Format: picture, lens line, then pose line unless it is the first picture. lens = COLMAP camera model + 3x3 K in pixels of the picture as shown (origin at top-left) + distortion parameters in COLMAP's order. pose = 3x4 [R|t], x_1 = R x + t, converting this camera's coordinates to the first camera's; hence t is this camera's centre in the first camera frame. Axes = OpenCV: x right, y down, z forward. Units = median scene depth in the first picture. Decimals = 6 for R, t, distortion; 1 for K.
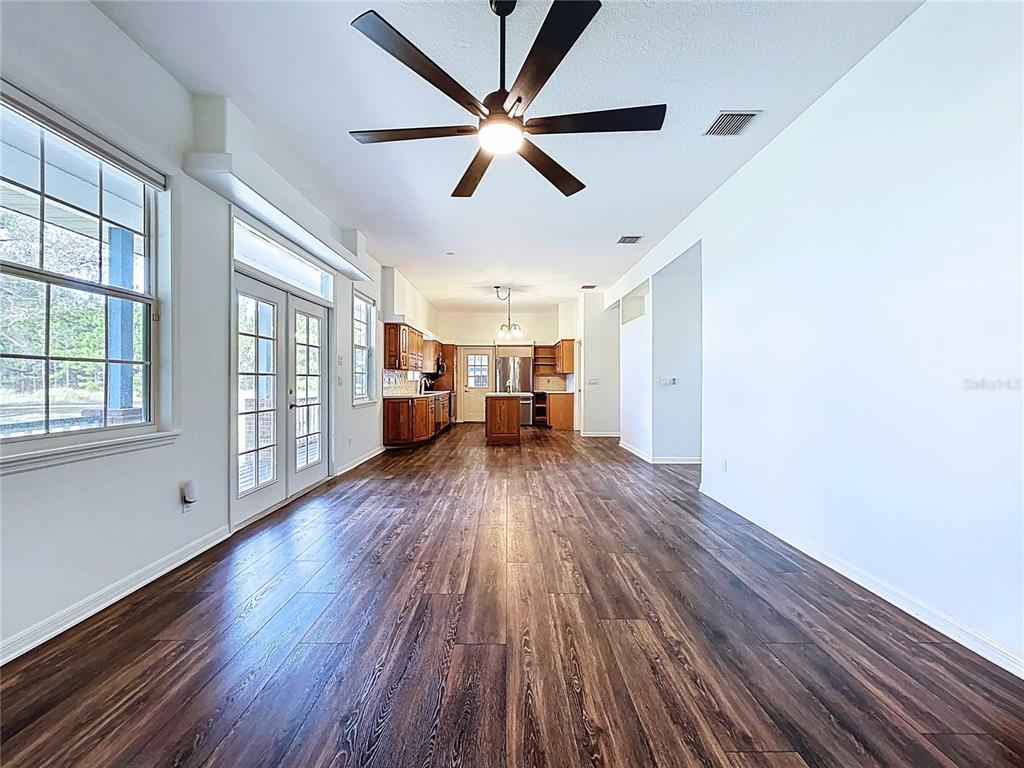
lens RADIAL K [[451.1, 0, 509.0], [0, 451.1, 380.9], [0, 0, 1]] dist [0.000965, 0.000443]
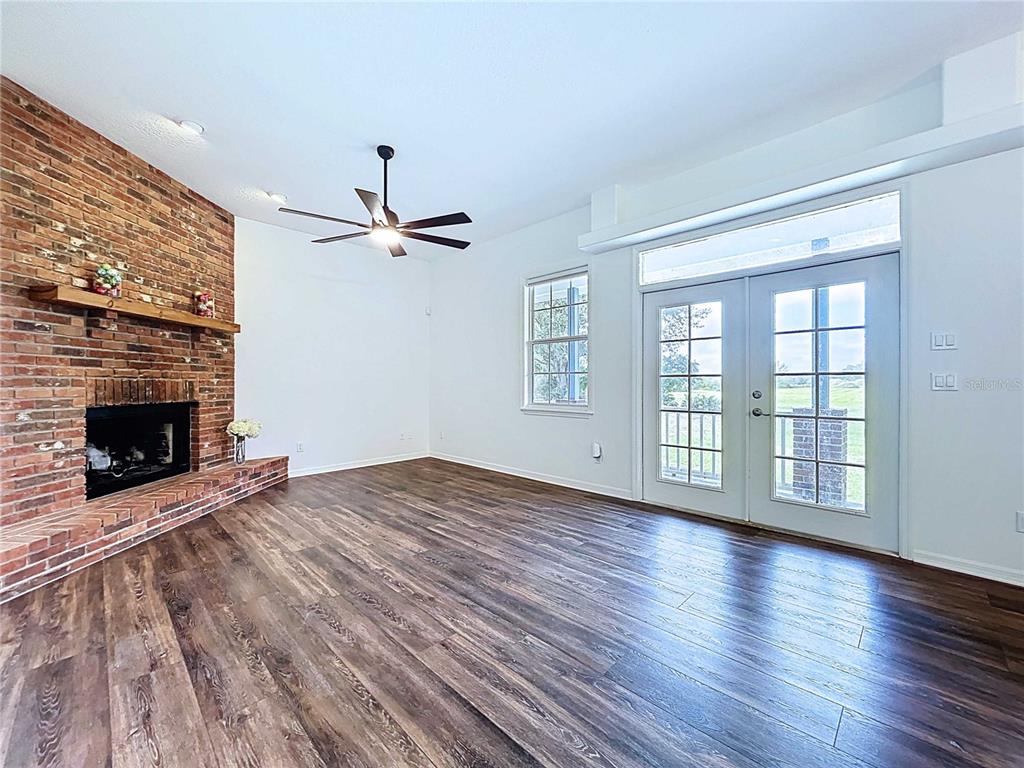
lens RADIAL K [[431.0, 0, 515.3], [0, 431.0, 383.5], [0, 0, 1]] dist [-0.000213, 0.000107]
pose [[-0.725787, -0.001139, -0.687919, 0.549772], [-0.001346, 0.999999, -0.000235, 0.002729], [0.687918, 0.000755, -0.725788, 1.862114]]
